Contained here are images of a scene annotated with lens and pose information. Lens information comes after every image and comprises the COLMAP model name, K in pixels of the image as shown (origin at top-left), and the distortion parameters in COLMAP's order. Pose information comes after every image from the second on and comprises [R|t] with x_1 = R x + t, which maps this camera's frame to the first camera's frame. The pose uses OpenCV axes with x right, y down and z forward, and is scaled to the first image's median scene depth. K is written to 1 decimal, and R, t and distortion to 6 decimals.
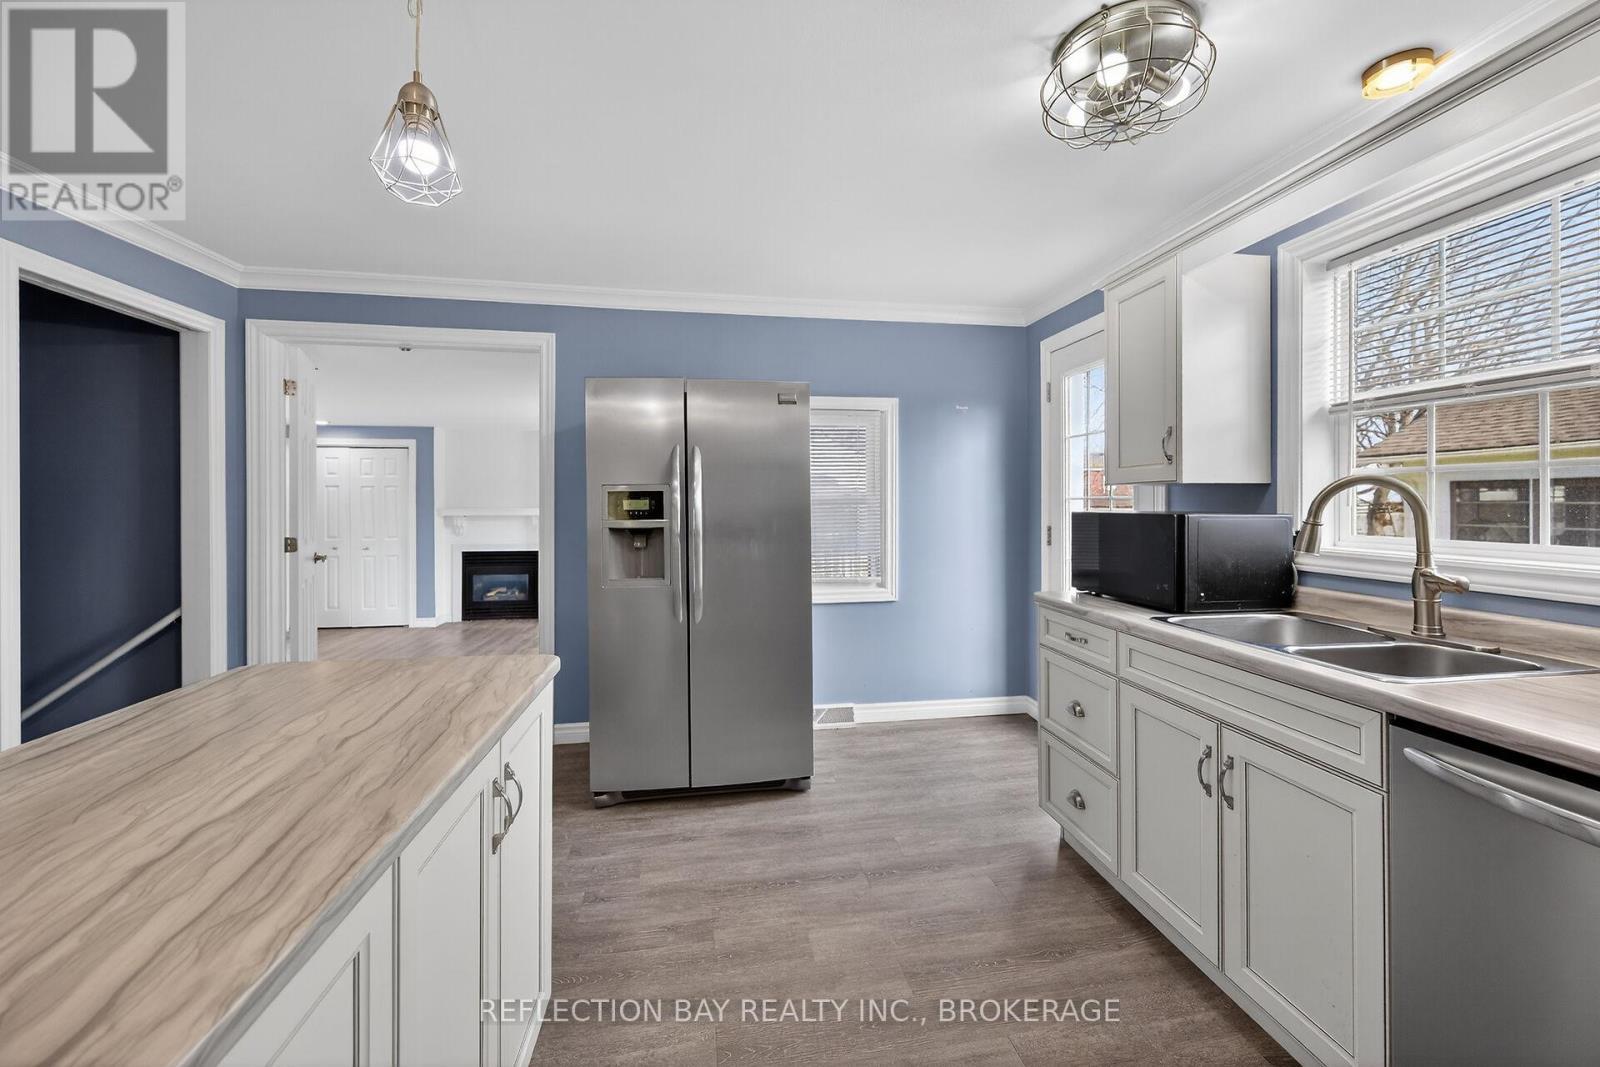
lens RADIAL K [[605.6, 0, 759.9], [0, 605.6, 497.2], [0, 0, 1]] dist [-0.008273, -0.000067]
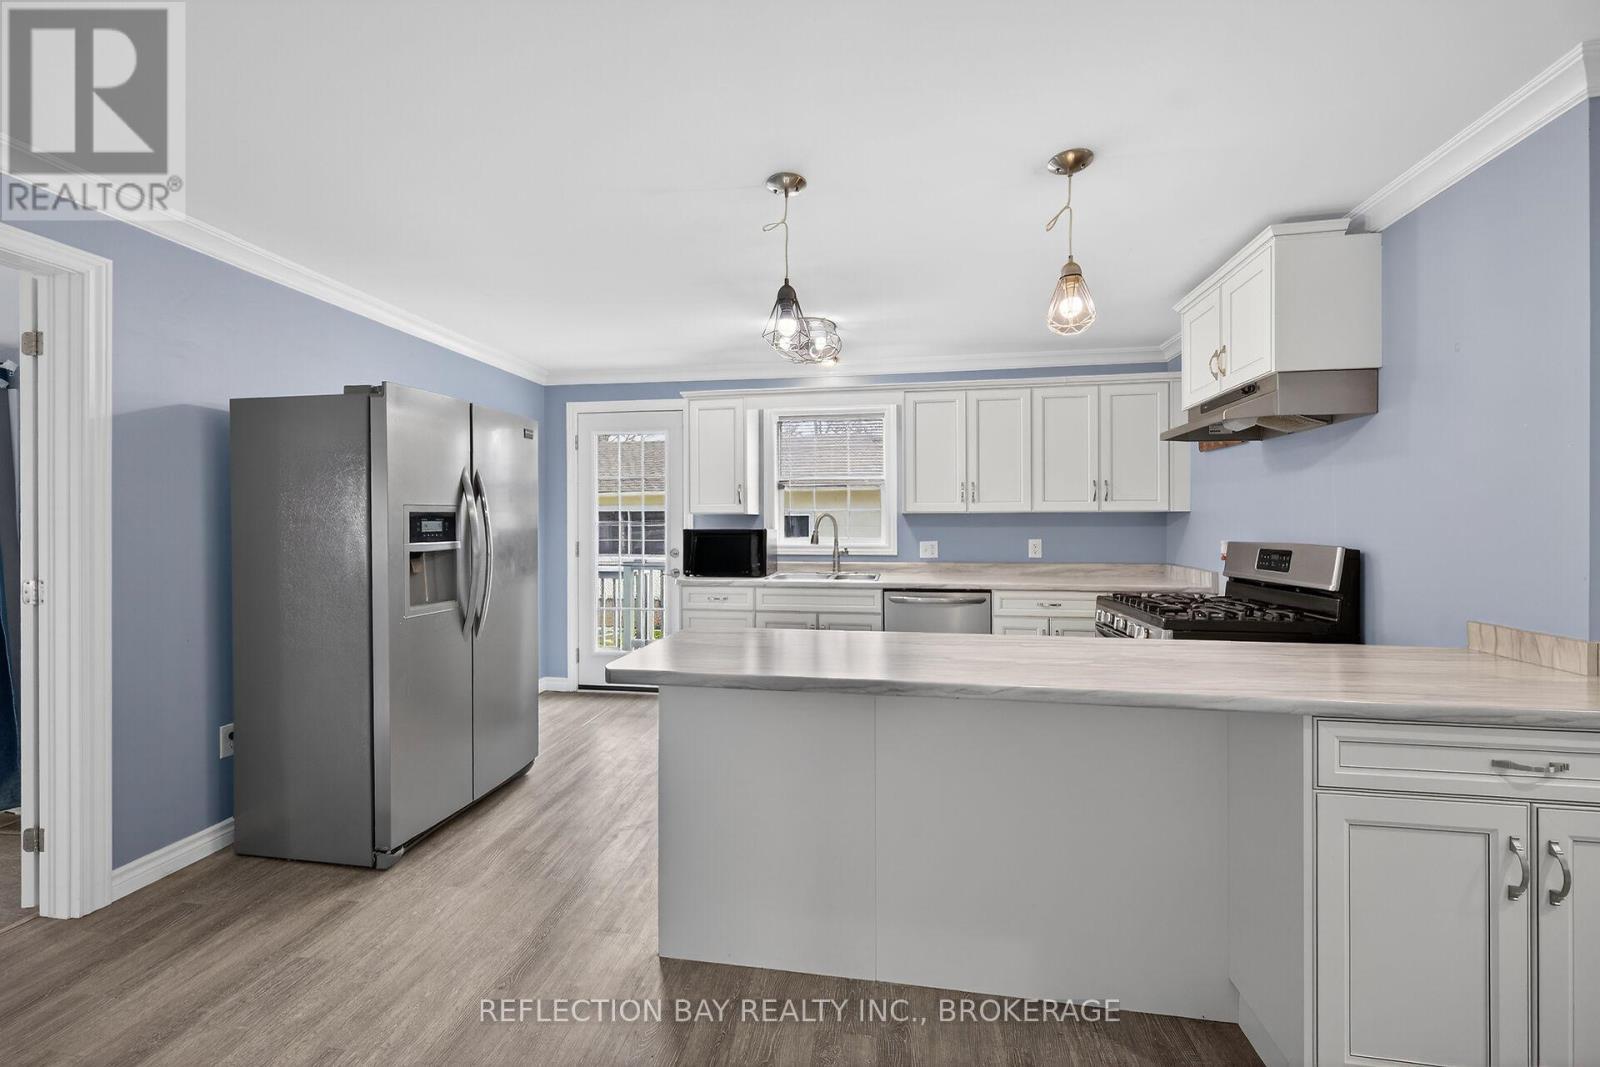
lens RADIAL K [[628.3, 0, 792.1], [0, 628.3, 517.5], [0, 0, 1]] dist [0.001992, 0.000419]
pose [[0.321899, 0.012941, 0.946686, -1.383384], [-0.005908, 0.999915, -0.011660, 0.009784], [-0.946756, -0.001840, 0.321948, 0.209363]]
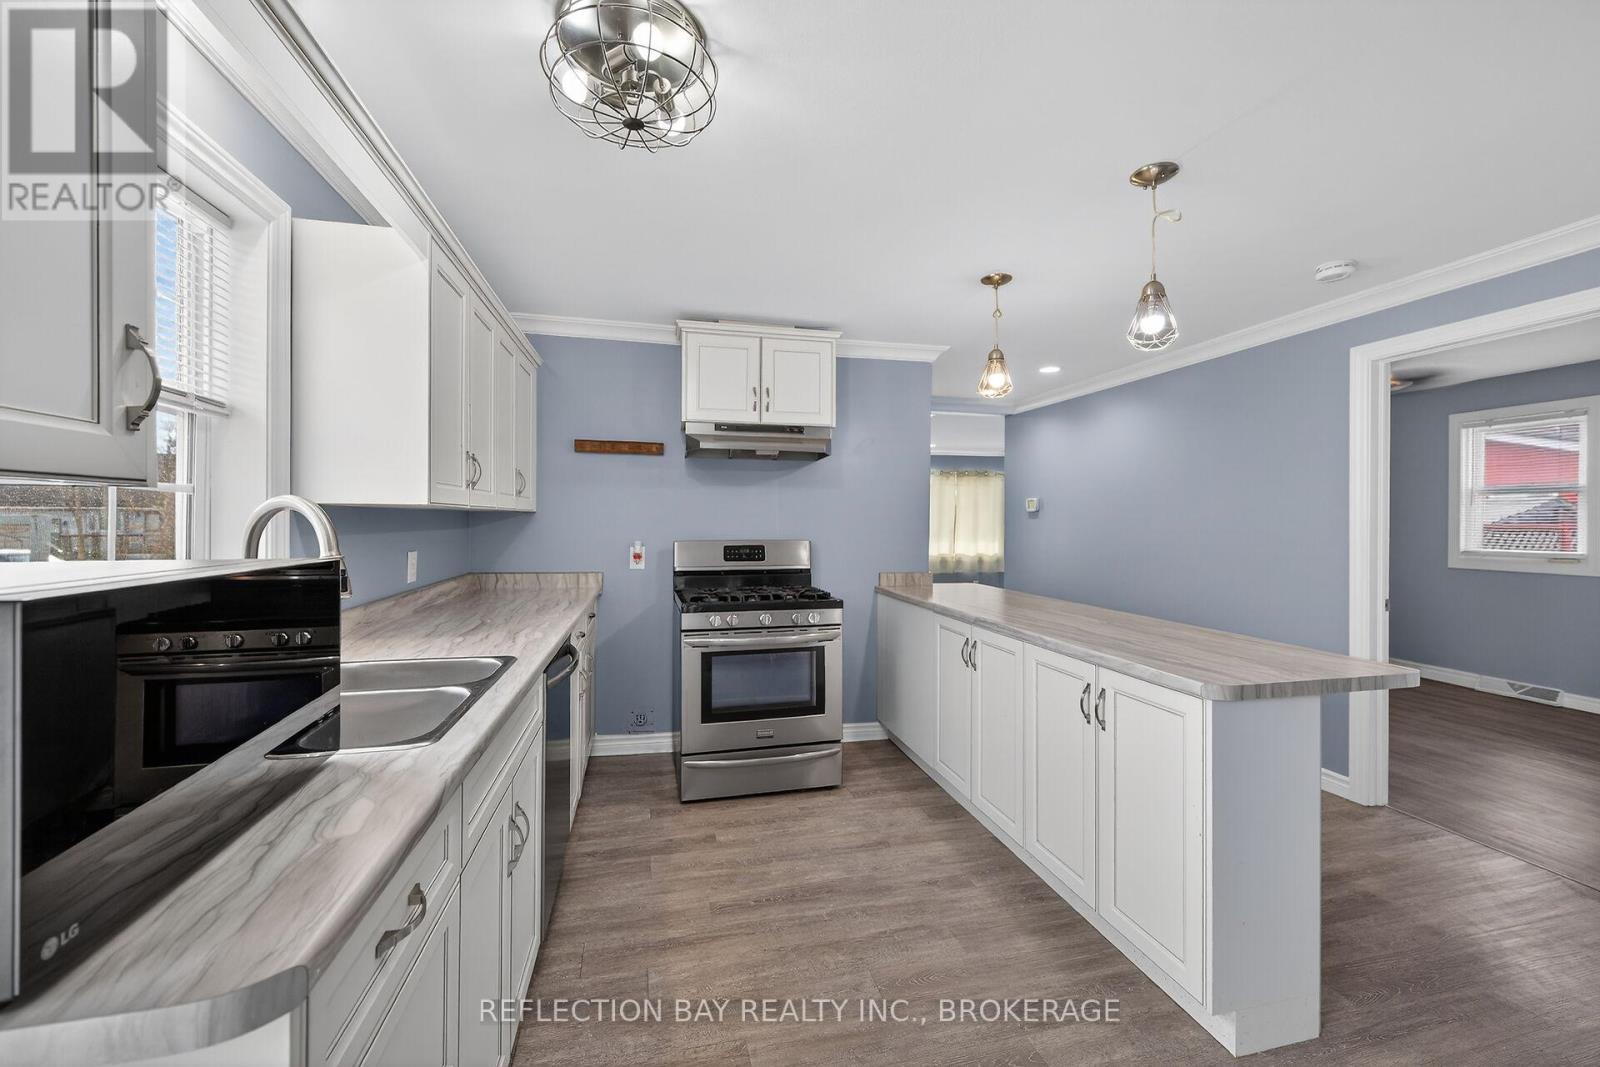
lens RADIAL K [[628.3, 0, 811.8], [0, 628.3, 526.0], [0, 0, 1]] dist [0.001992, 0.000419]
pose [[-0.994593, 0.000103, -0.103854, 0.335504], [0.000627, 0.999987, -0.005010, 0.009553], [0.103852, -0.005048, -0.994580, 1.564555]]
